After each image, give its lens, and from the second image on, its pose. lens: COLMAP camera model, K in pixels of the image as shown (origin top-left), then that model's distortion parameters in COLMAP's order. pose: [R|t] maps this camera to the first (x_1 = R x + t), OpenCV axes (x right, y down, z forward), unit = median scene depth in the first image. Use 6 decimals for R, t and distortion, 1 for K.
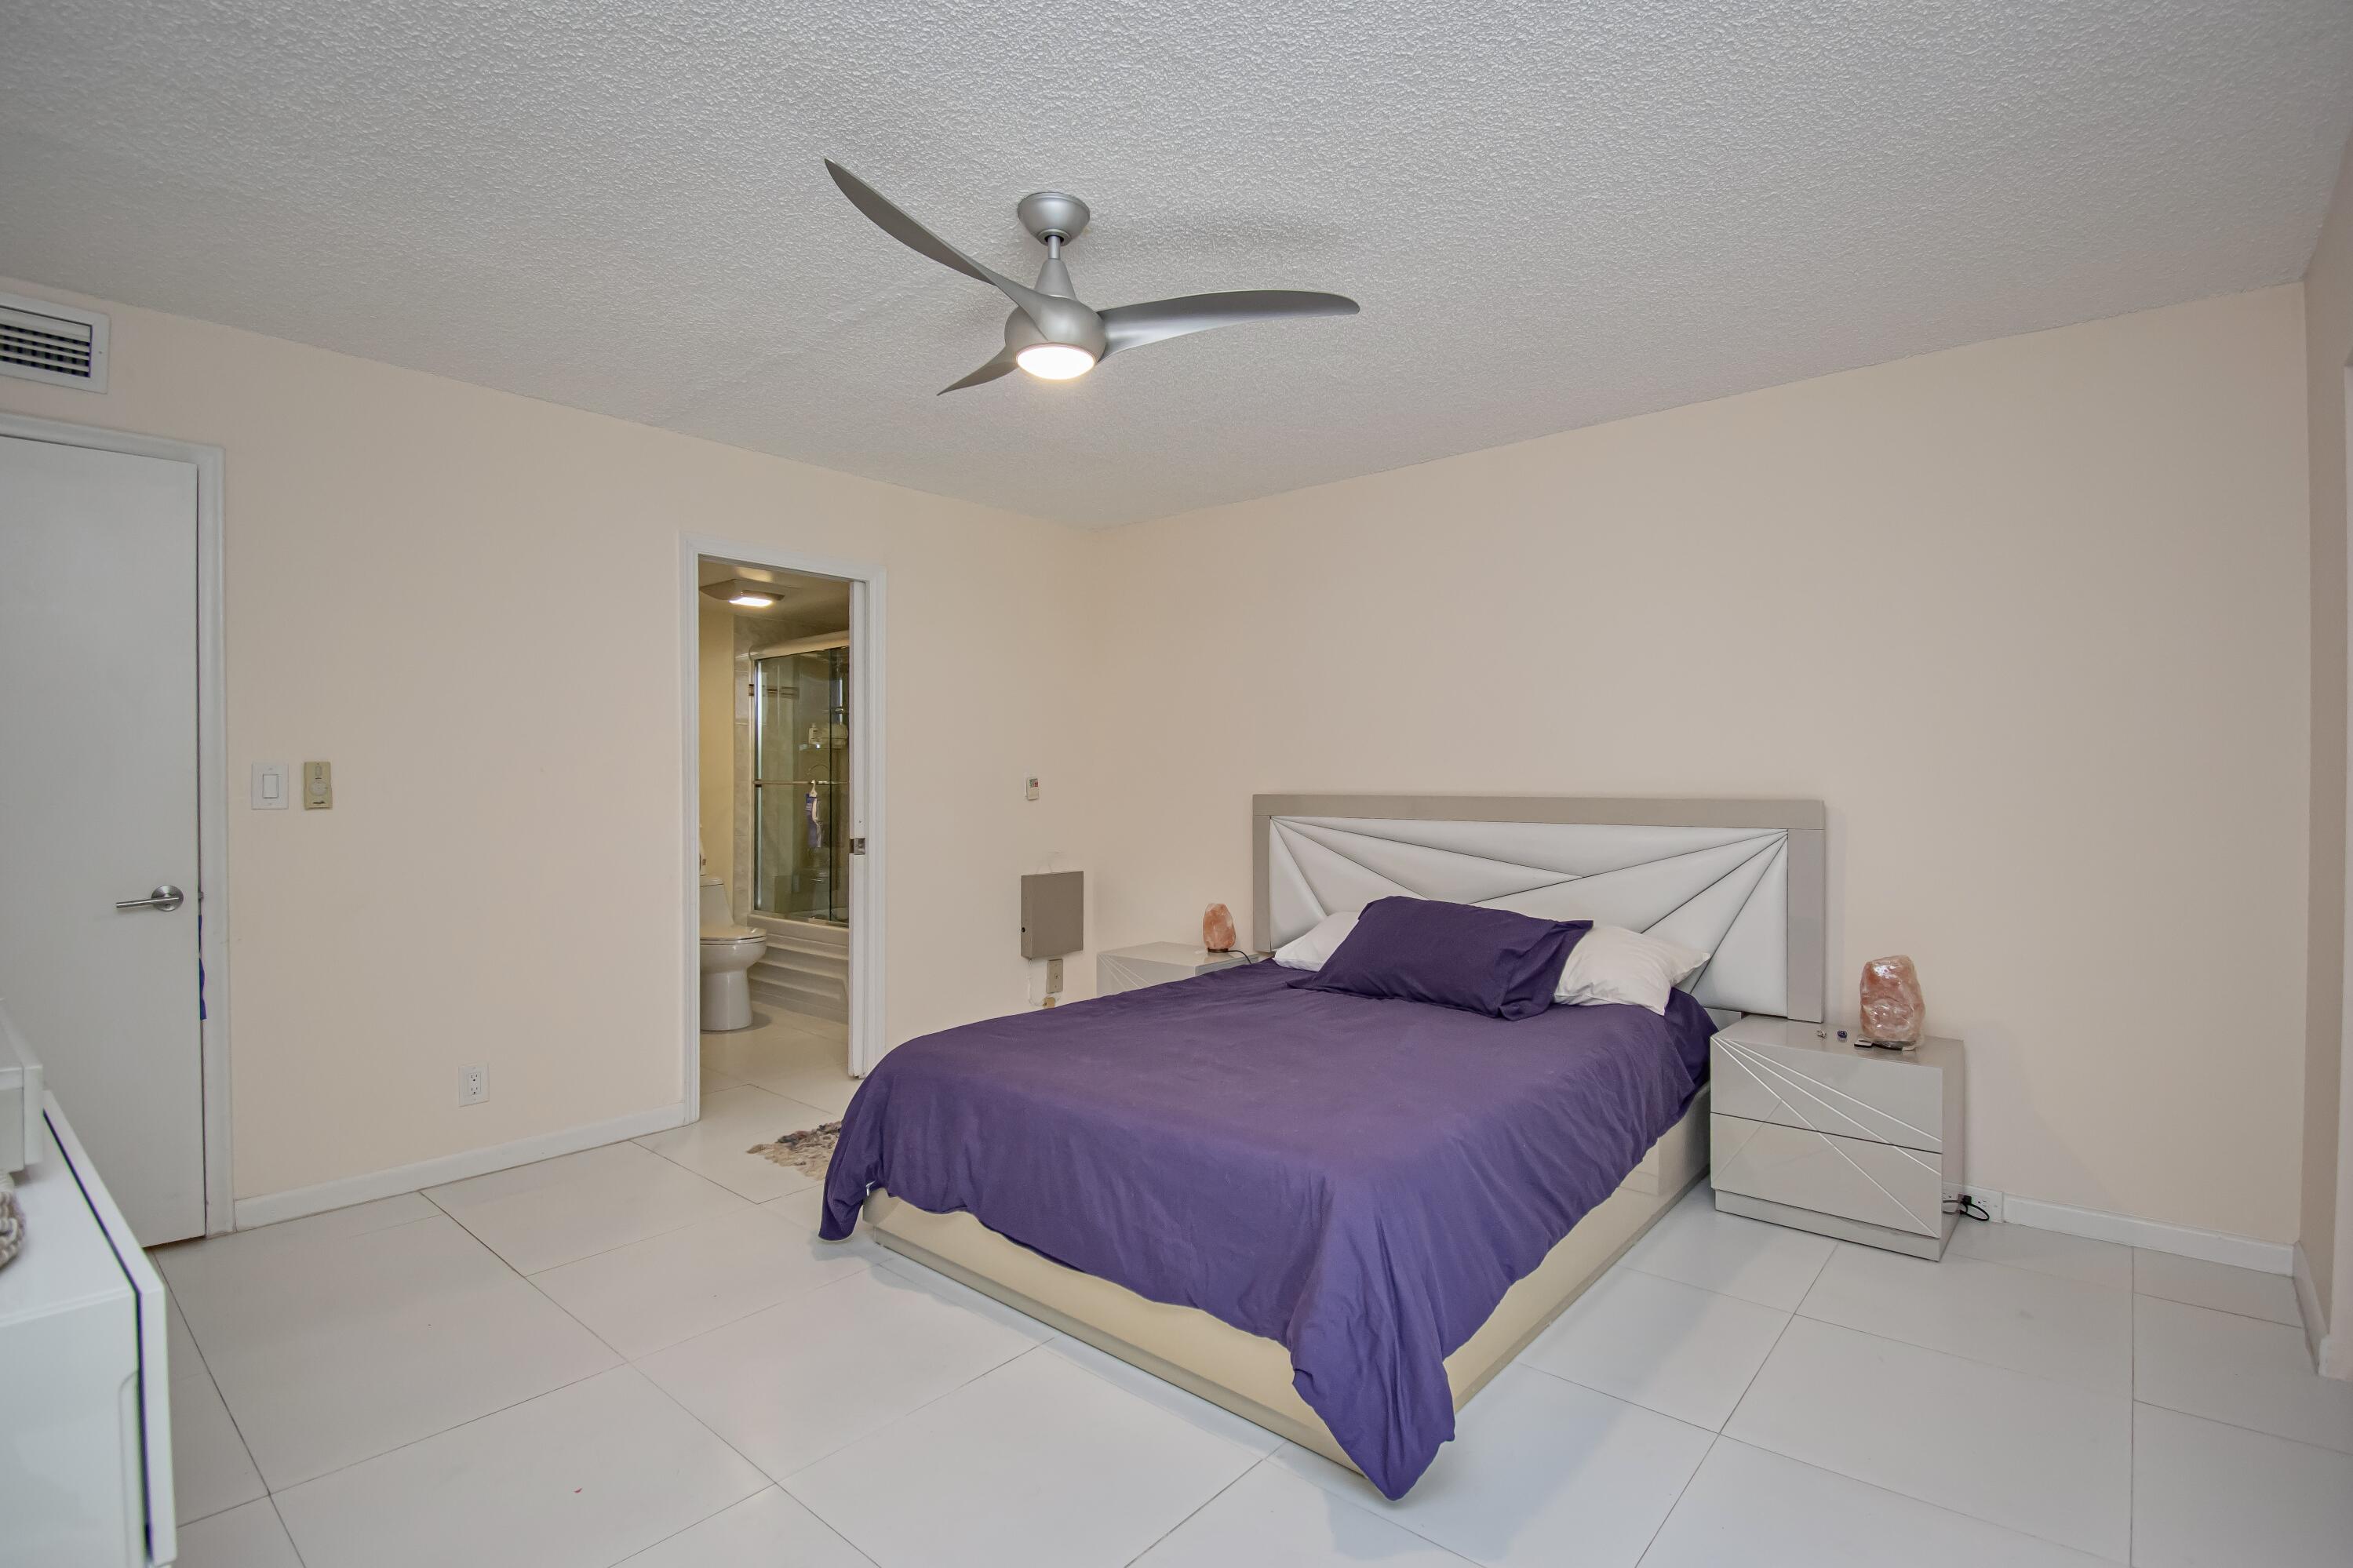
lens RADIAL K [[1061.5, 0, 1163.4], [0, 1061.5, 793.1], [0, 0, 1]] dist [-0.009863, 0.000083]
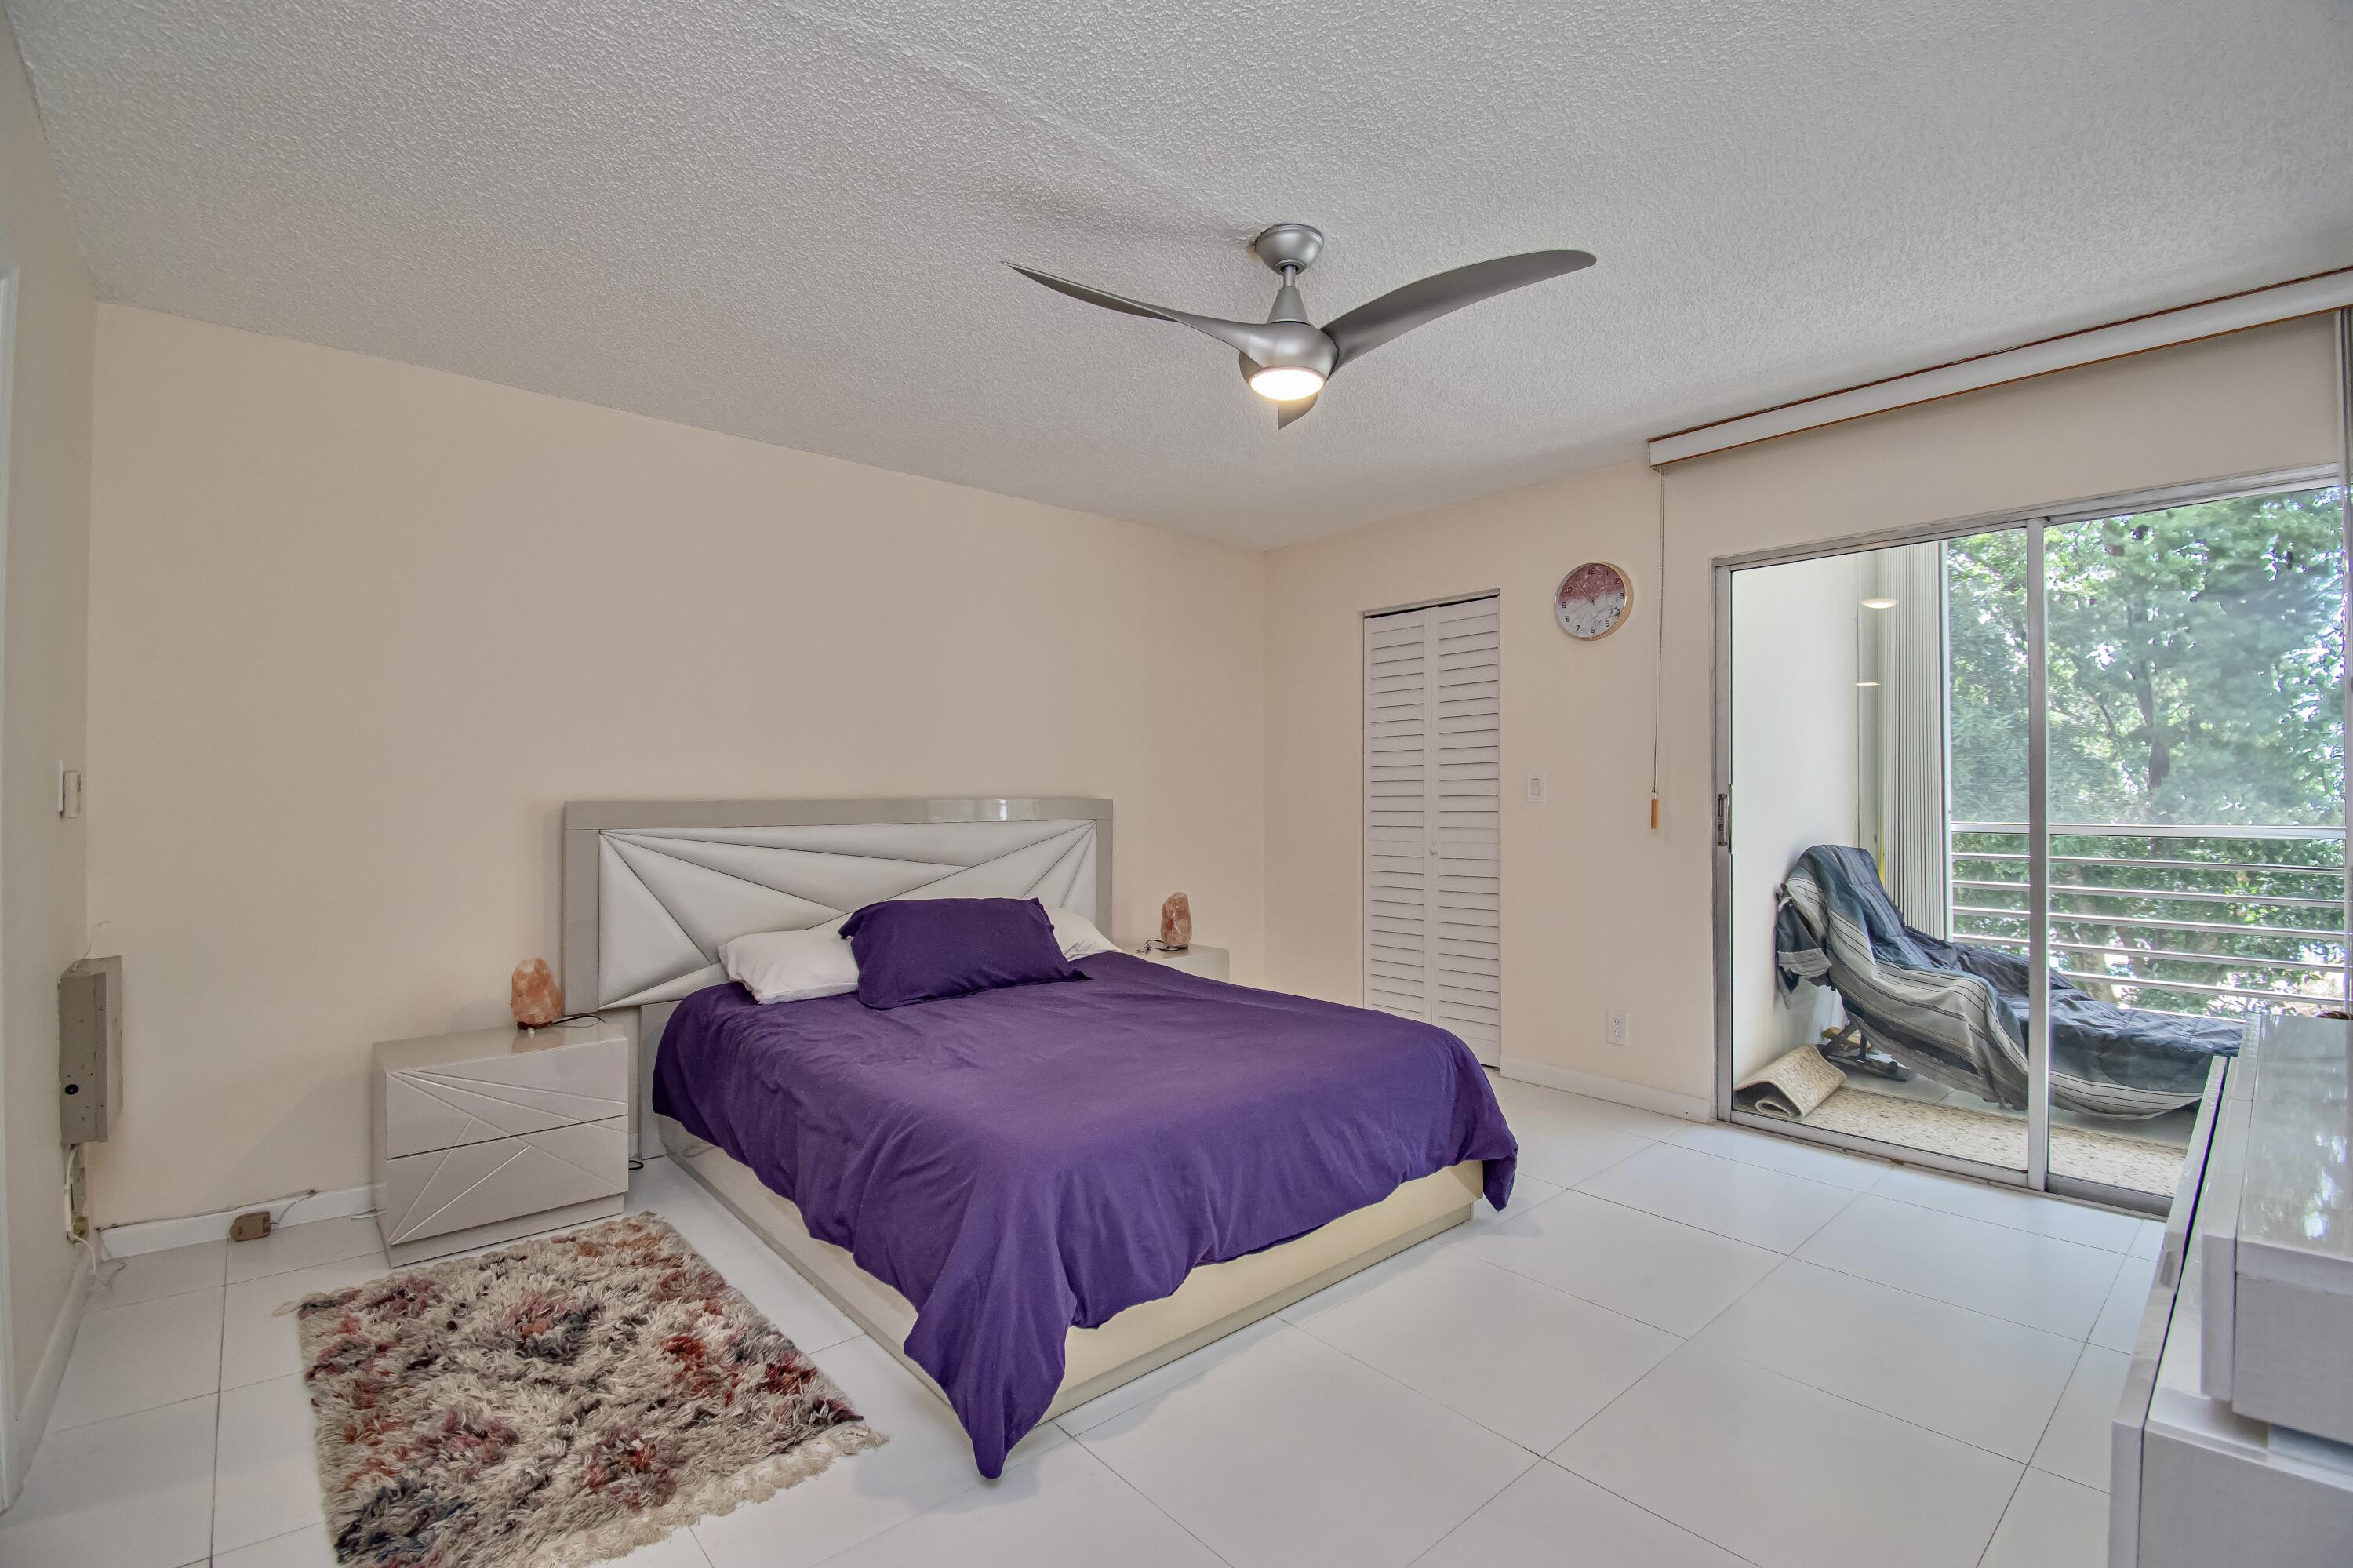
lens RADIAL K [[1061.7, 0, 1163.4], [0, 1061.7, 793.1], [0, 0, 1]] dist [-0.009863, 0.000083]
pose [[0.150489, -0.004635, 0.988601, -1.159554], [0.011427, 0.999930, 0.002949, -0.004884], [-0.988546, 0.010853, 0.150531, 0.964729]]
